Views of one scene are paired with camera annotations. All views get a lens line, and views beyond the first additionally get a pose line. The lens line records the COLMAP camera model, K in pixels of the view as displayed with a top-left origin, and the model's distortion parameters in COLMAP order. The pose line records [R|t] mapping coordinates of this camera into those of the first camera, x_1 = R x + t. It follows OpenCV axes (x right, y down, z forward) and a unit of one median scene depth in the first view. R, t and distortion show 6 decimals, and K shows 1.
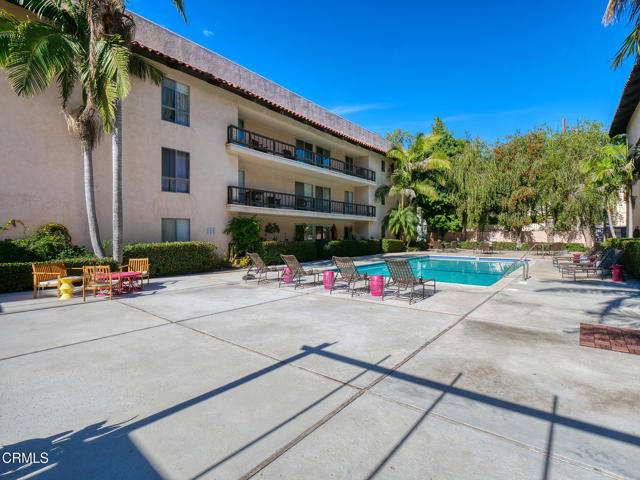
lens RADIAL K [[314.2, 0, 320.0], [0, 314.2, 240.0], [0, 0, 1]] dist [-0.001398, -0.000630]
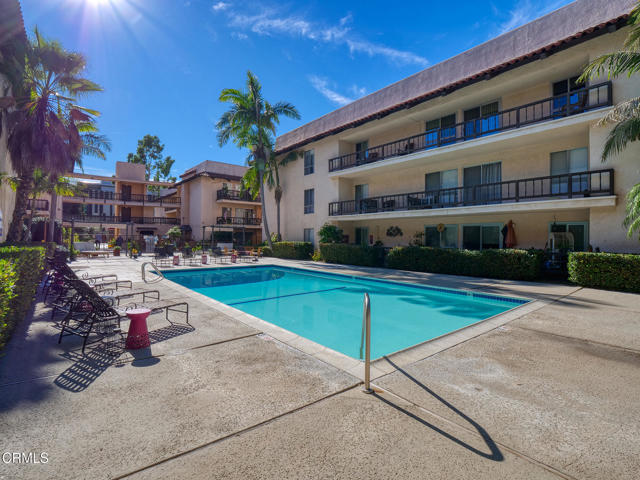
lens RADIAL K [[314.2, 0, 320.0], [0, 314.2, 240.0], [0, 0, 1]] dist [-0.001398, -0.000630]
pose [[-0.197163, 0.004556, -0.980360, 1.278504], [-0.023488, 0.999680, 0.009369, -0.022515], [0.980089, 0.024874, -0.196993, 1.440788]]
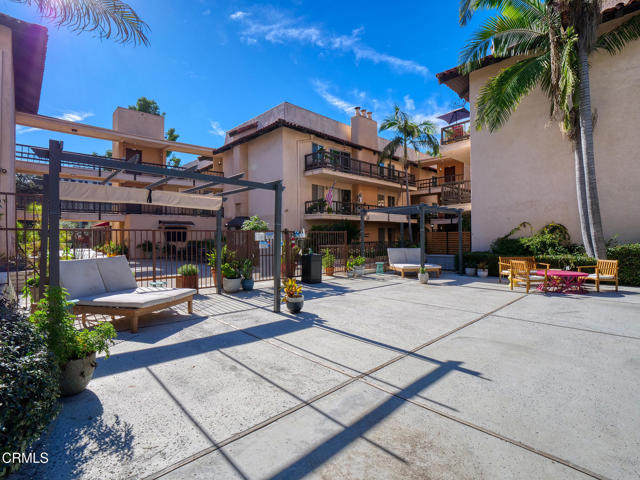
lens RADIAL K [[314.2, 0, 320.0], [0, 314.2, 240.0], [0, 0, 1]] dist [-0.001398, -0.000630]
pose [[-0.124124, 0.010641, -0.992210, 0.335638], [-0.009640, 0.999882, 0.011930, 0.001066], [0.992220, 0.011046, -0.124007, 0.292472]]
